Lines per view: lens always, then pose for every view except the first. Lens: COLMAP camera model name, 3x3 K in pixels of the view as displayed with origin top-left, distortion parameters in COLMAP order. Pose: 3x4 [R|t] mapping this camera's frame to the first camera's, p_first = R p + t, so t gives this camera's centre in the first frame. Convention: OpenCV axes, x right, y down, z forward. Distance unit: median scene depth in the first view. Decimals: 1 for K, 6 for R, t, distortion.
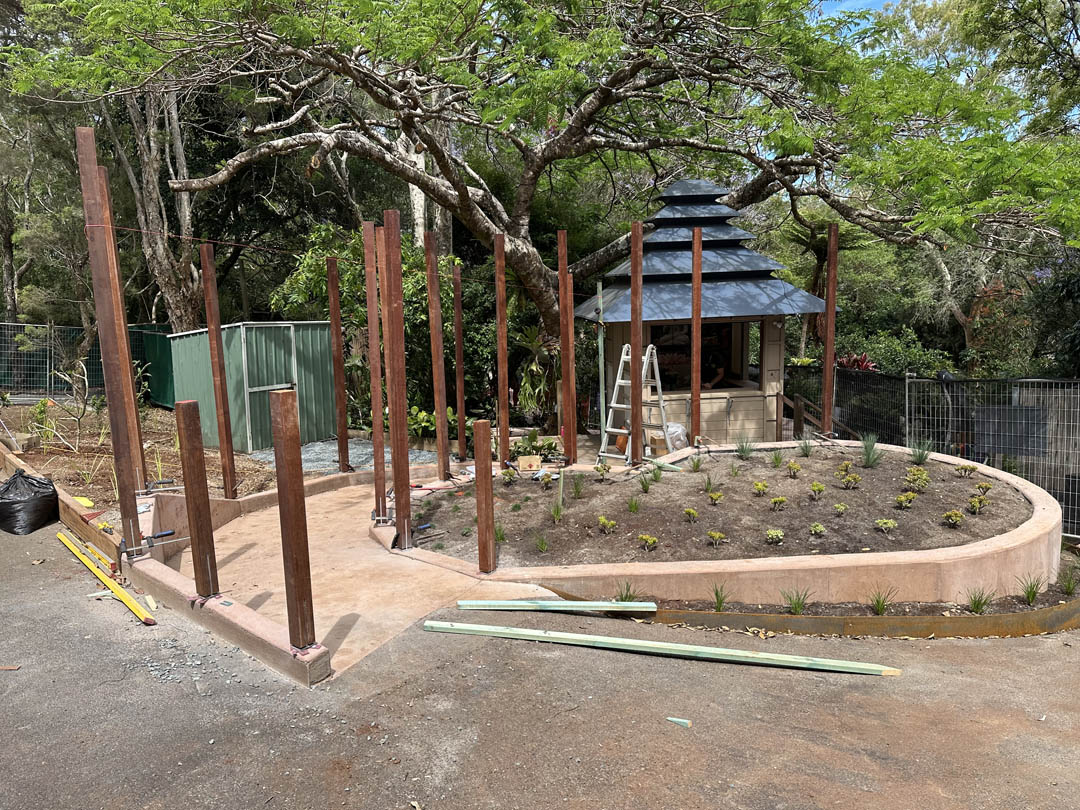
lens RADIAL K [[747.6, 0, 540.0], [0, 747.6, 405.0], [0, 0, 1]] dist [0.110023, -0.151233]
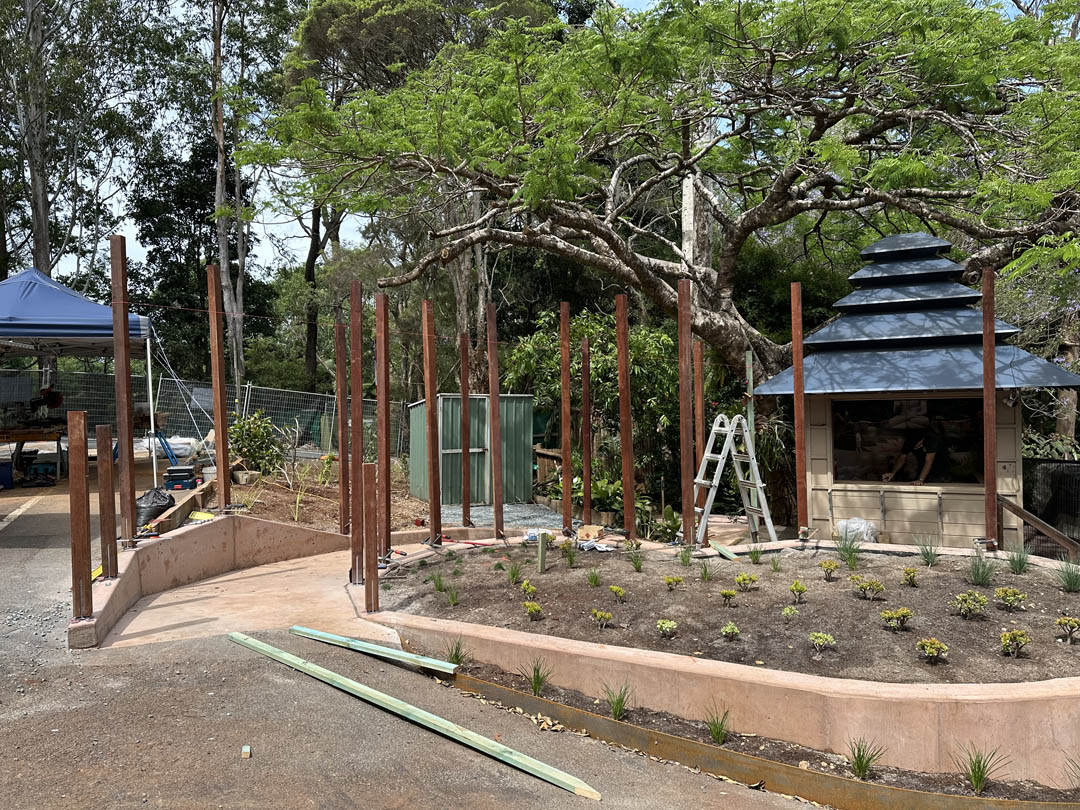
lens RADIAL K [[748.3, 0, 540.0], [0, 748.3, 405.0], [0, 0, 1]] dist [0.062492, -0.076756]
pose [[0.847429, 0.013609, -0.530734, 0.329629], [-0.079381, 0.991682, -0.101320, 0.012943], [0.524941, 0.127992, 0.841460, 0.102347]]
